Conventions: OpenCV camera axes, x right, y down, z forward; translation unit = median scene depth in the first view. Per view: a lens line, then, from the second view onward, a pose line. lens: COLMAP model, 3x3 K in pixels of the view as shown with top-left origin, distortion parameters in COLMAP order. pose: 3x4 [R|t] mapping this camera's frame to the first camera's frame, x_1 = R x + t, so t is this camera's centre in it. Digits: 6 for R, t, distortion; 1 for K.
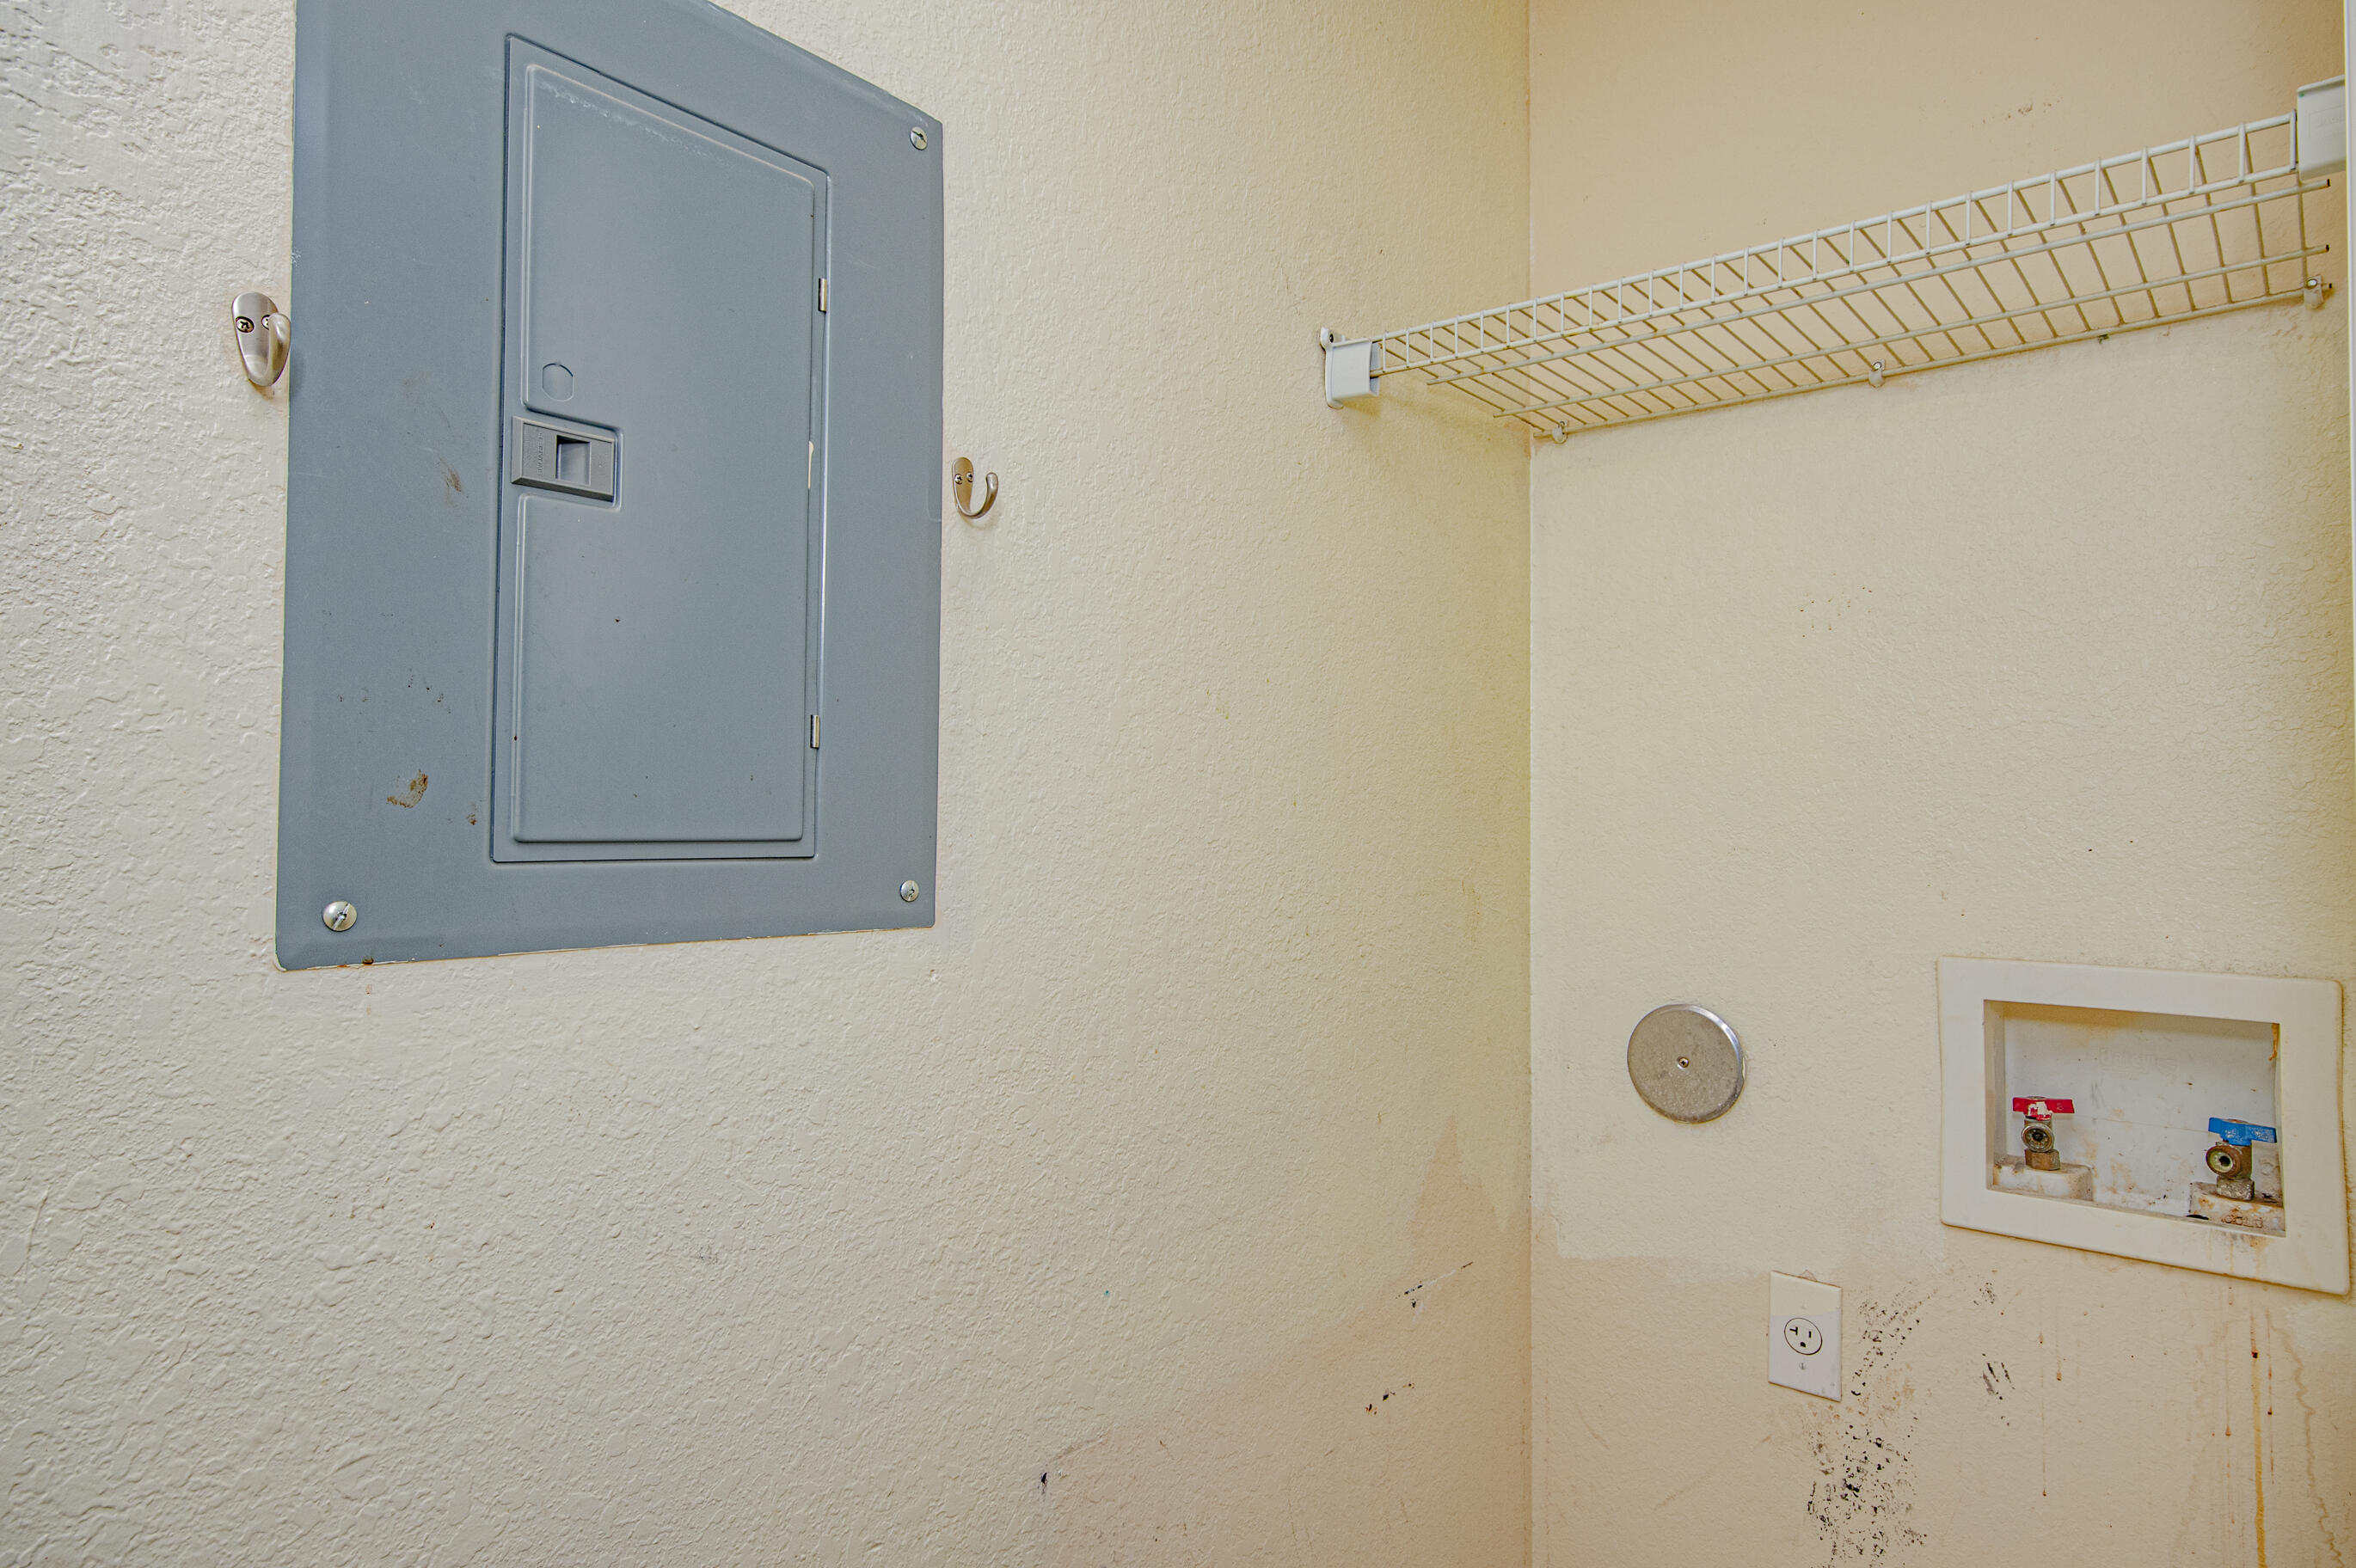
lens RADIAL K [[1380.2, 0, 1171.9], [0, 1380.2, 780.7], [0, 0, 1]] dist [0.014702, 0.002946]
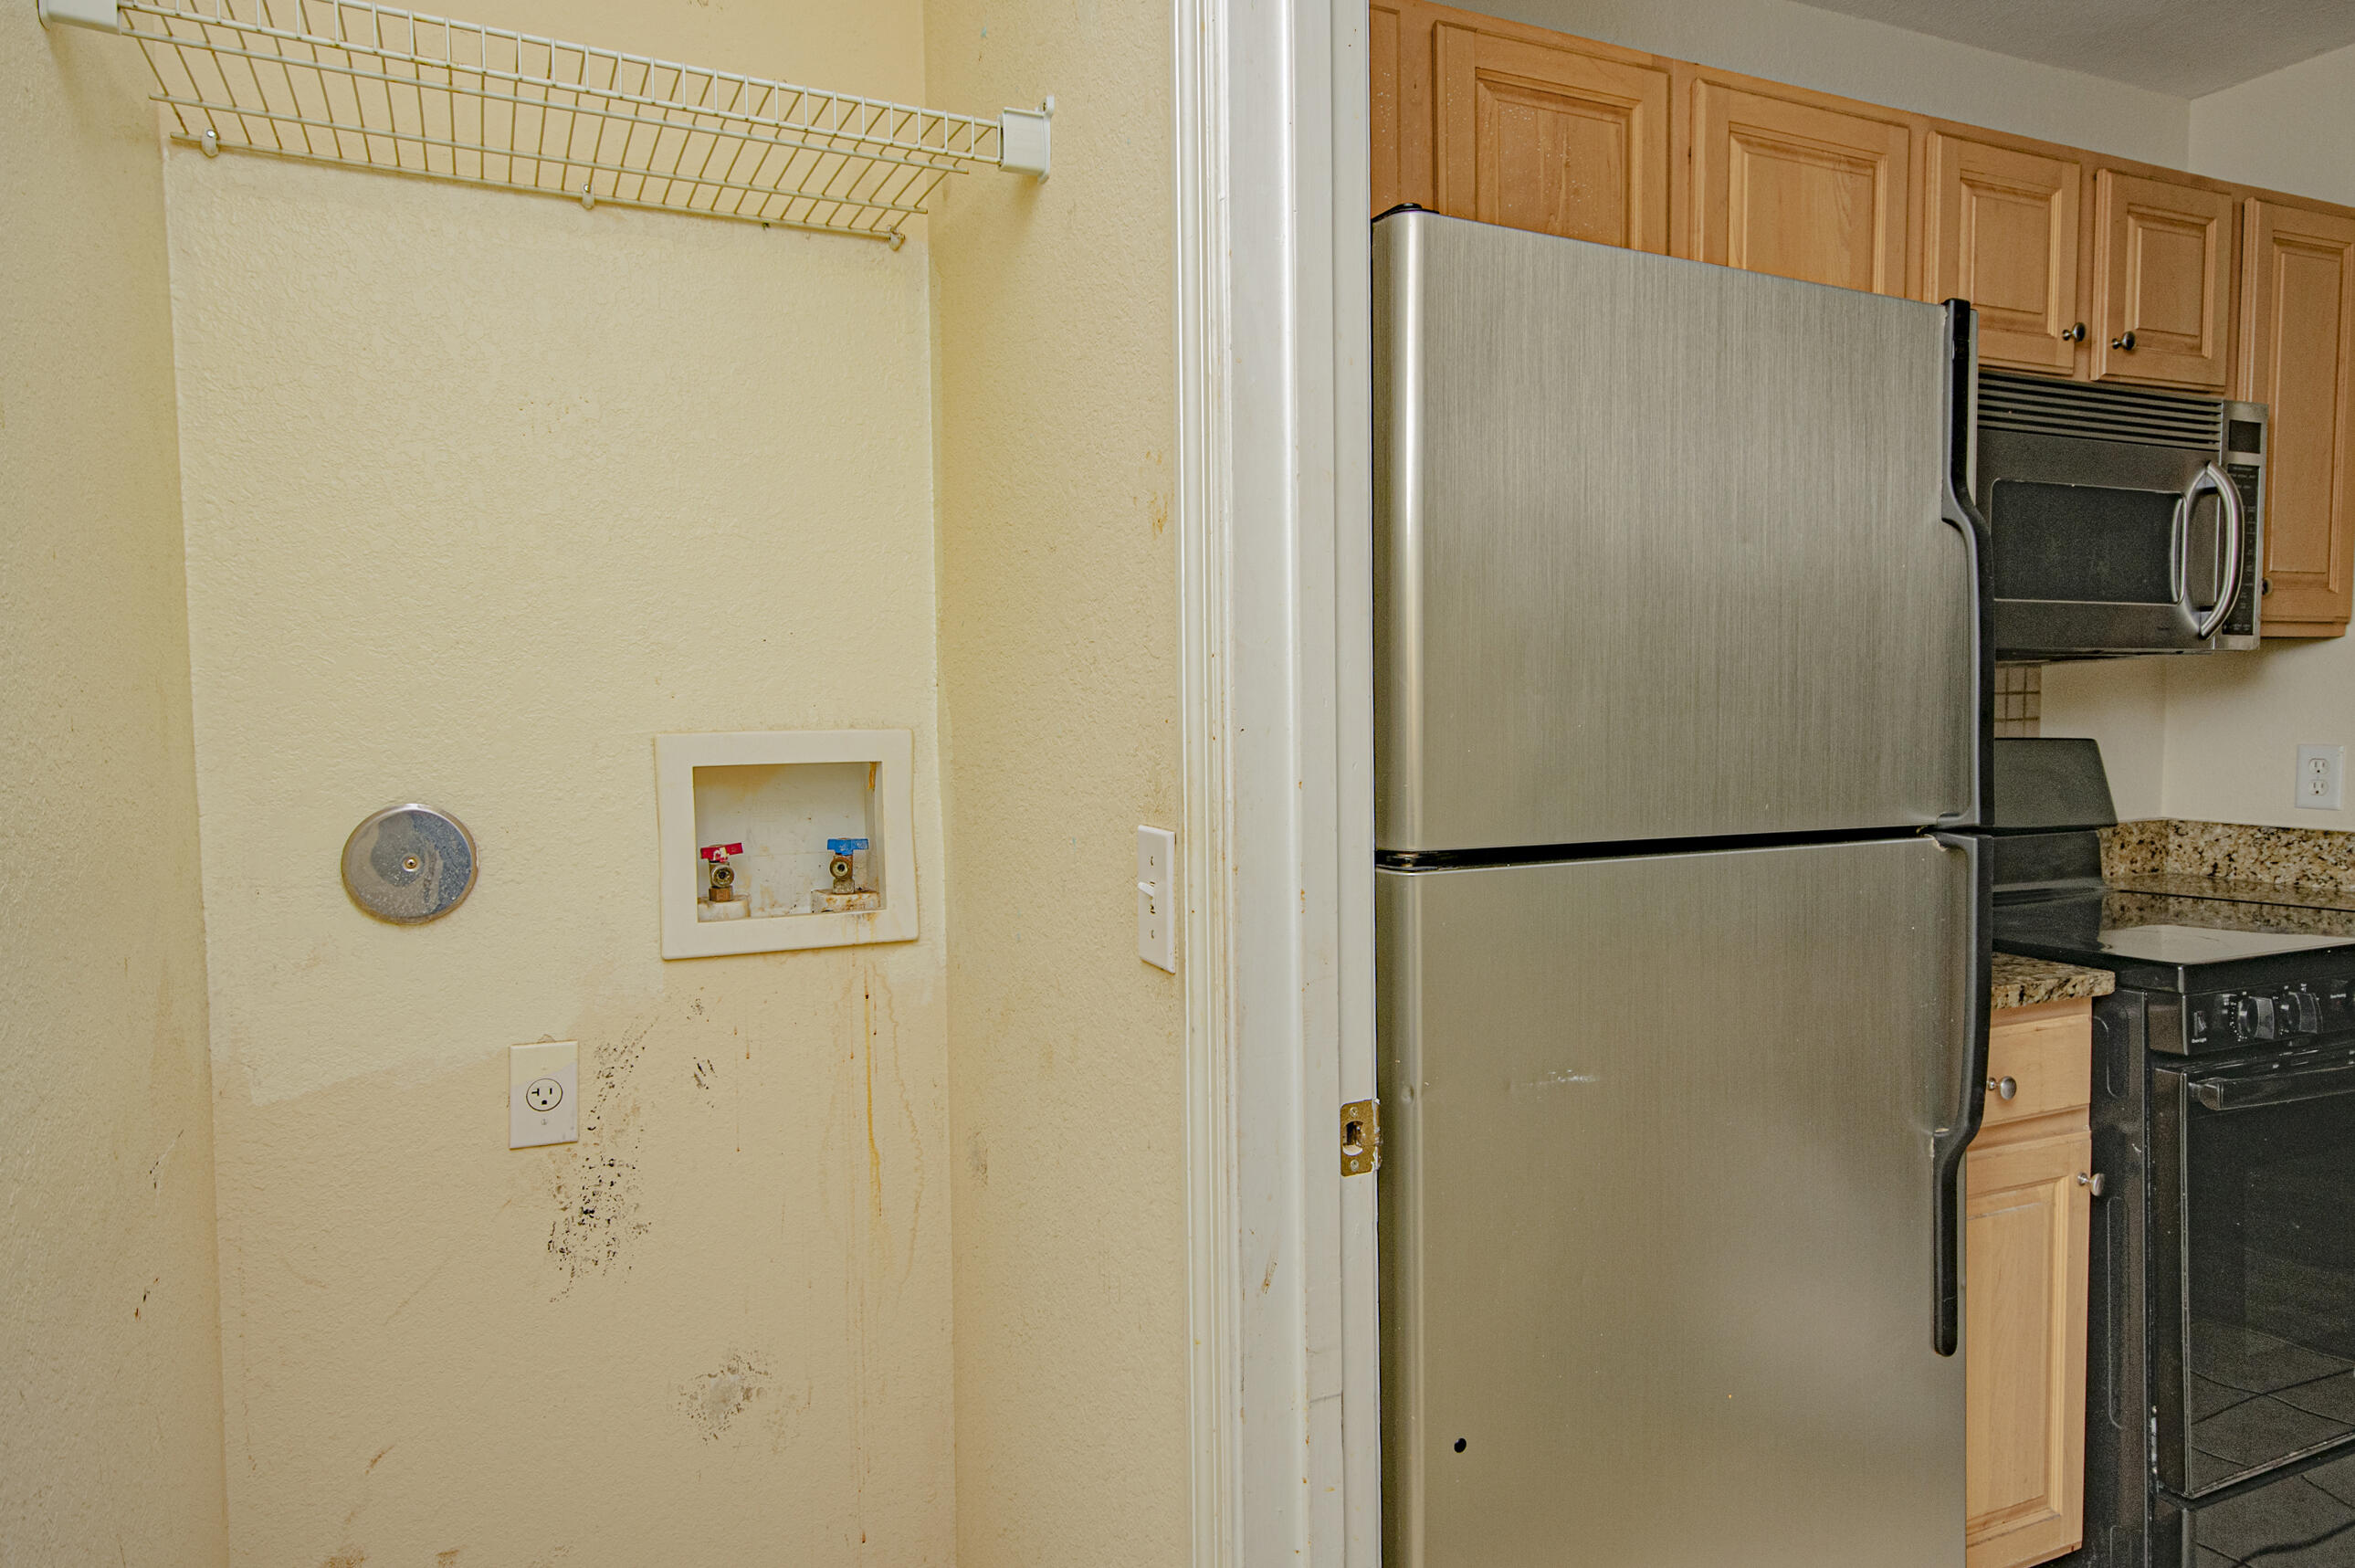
lens RADIAL K [[1493.6, 0, 1172.3], [0, 1493.6, 789.4], [0, 0, 1]] dist [0.018157, 0.005468]
pose [[0.406769, -0.066561, 0.911103, -0.406751], [-0.017313, 0.996601, 0.080537, 0.064135], [-0.913367, -0.048534, 0.404234, 0.099066]]
